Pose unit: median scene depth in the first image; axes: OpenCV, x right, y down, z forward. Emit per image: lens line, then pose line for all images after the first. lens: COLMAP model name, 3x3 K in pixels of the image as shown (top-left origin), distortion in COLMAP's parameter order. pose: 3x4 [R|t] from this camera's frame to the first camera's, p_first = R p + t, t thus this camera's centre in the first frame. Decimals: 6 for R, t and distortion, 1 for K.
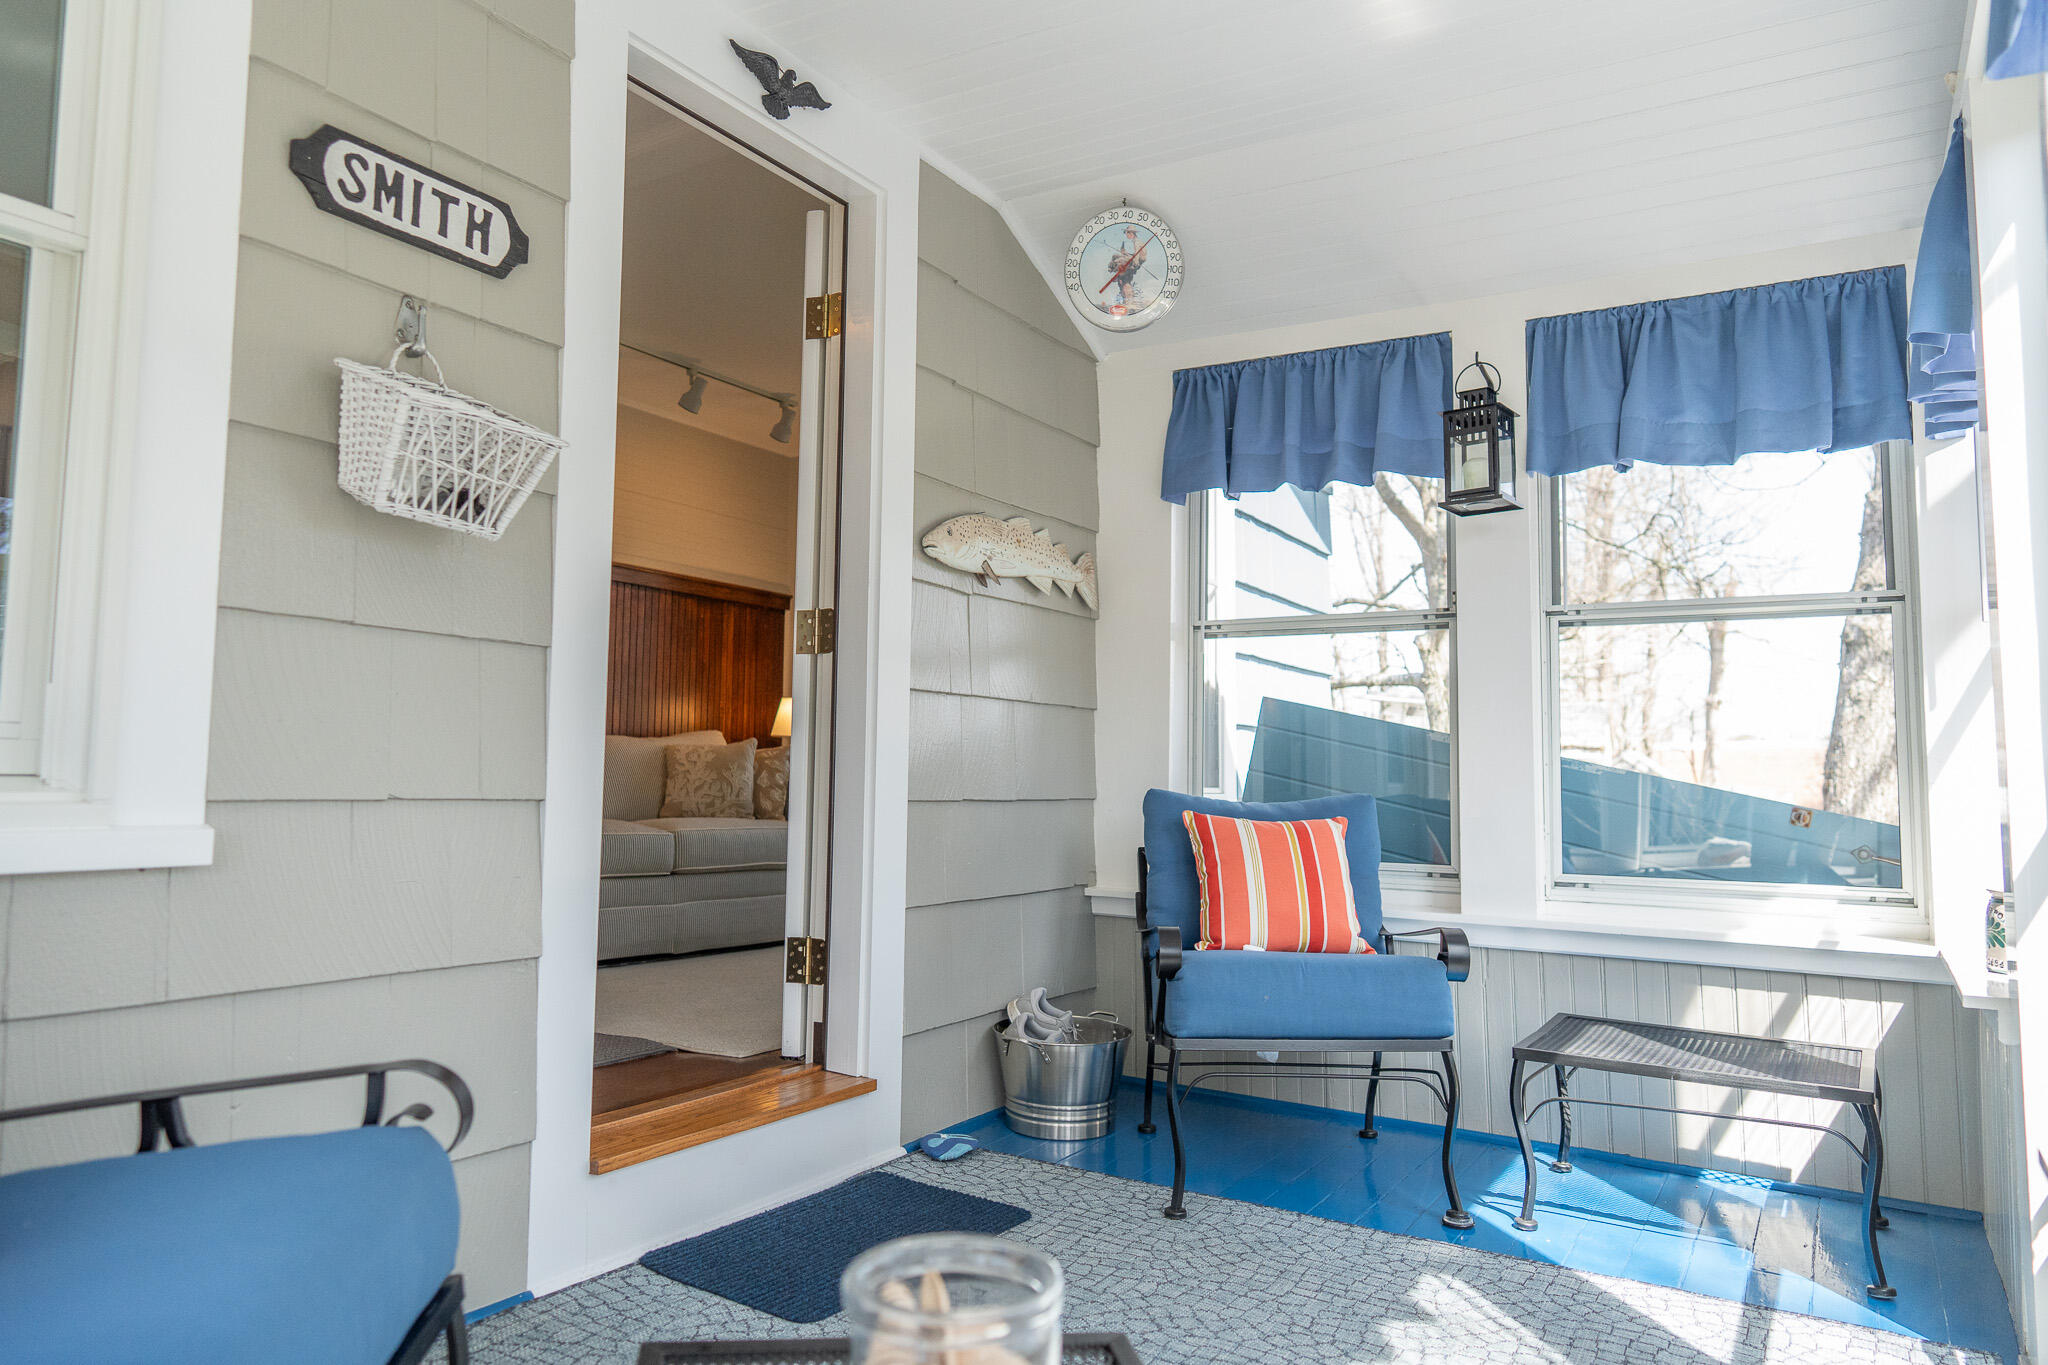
lens RADIAL K [[1362.9, 0, 1037.1], [0, 1362.9, 675.0], [0, 0, 1]] dist [-0.004283, 0.011331]
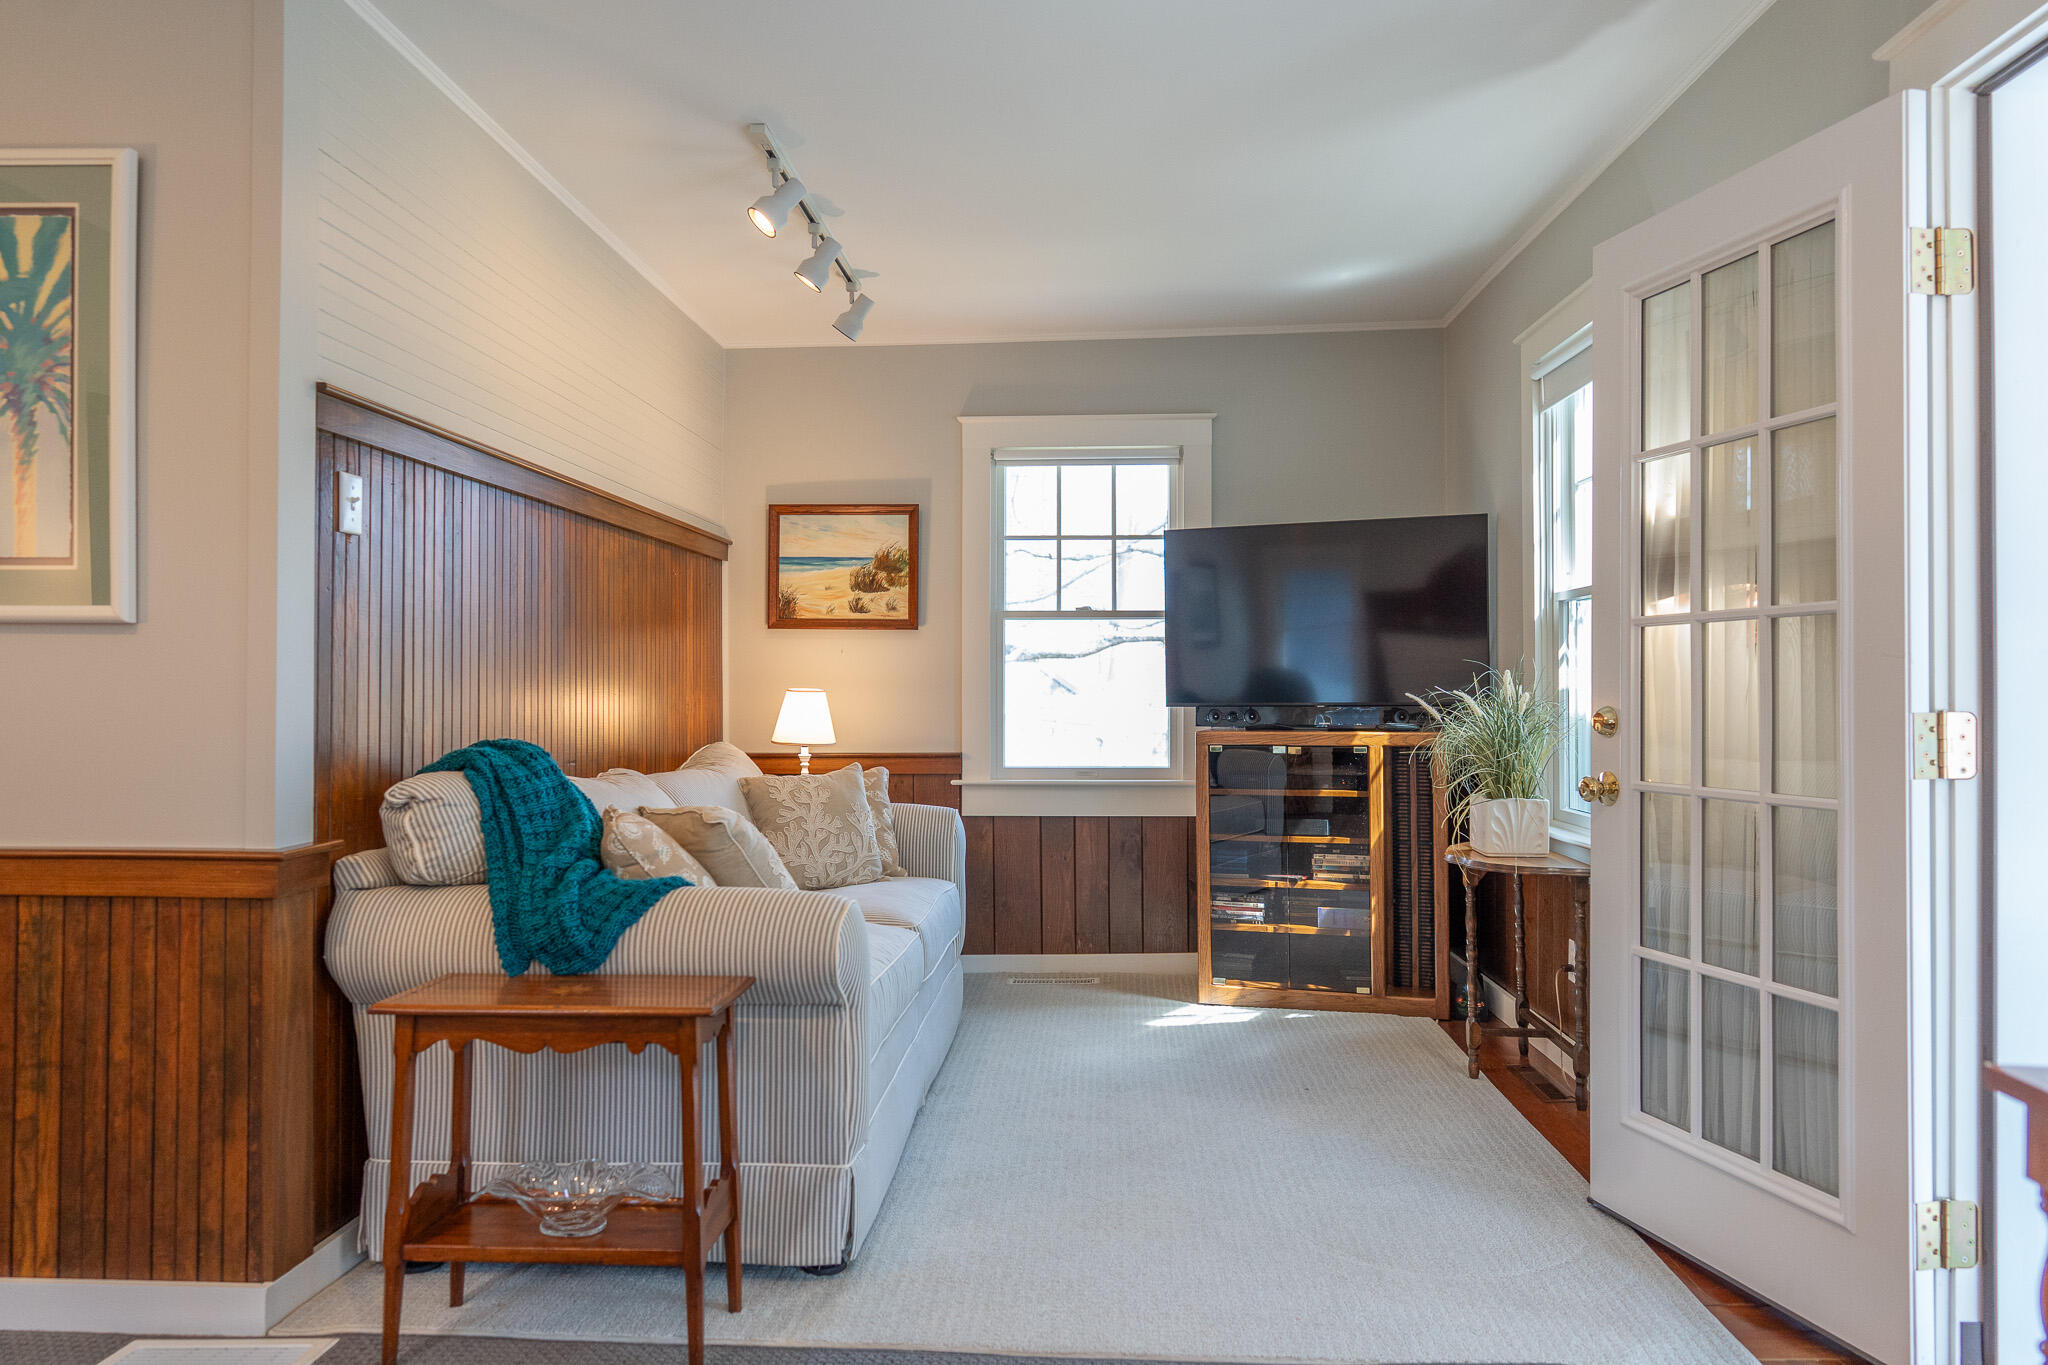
lens RADIAL K [[1362.9, 0, 1044.0], [0, 1362.9, 681.7], [0, 0, 1]] dist [-0.004283, 0.011331]
pose [[0.875678, -0.008574, 0.482820, -0.457202], [-0.031508, 0.996697, 0.074844, -0.051017], [-0.481867, -0.080752, 0.872516, 0.330514]]
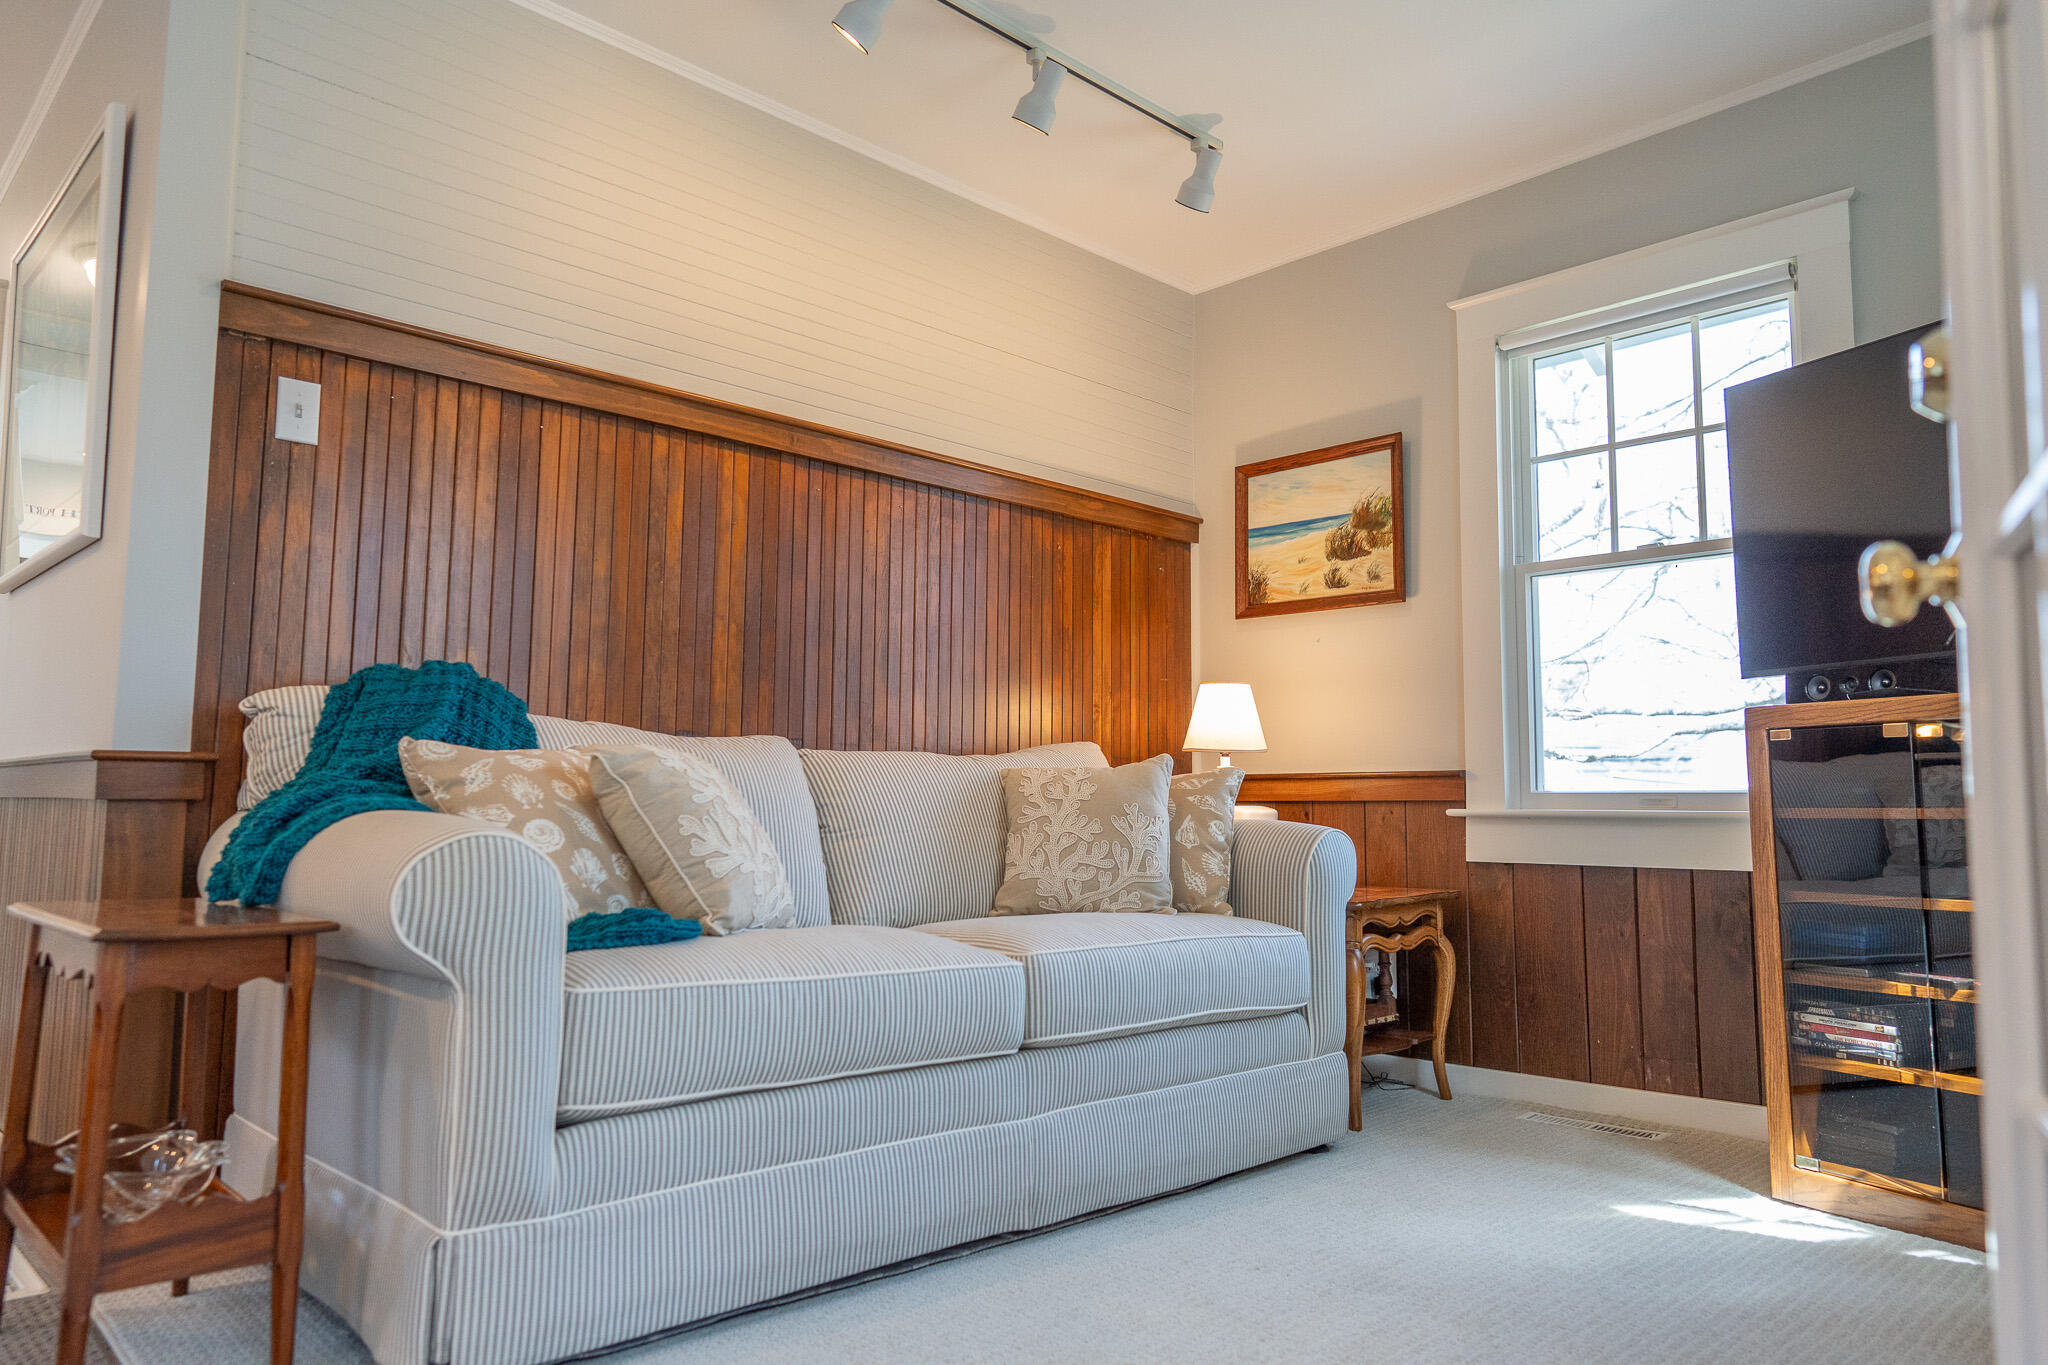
lens RADIAL K [[1362.9, 0, 1026.1], [0, 1362.9, 683.4], [0, 0, 1]] dist [-0.004283, 0.011331]
pose [[0.968140, -0.024438, -0.249212, -0.126953], [0.021765, 0.999672, -0.013478, 0.024768], [0.249460, 0.007624, 0.968355, 0.472767]]
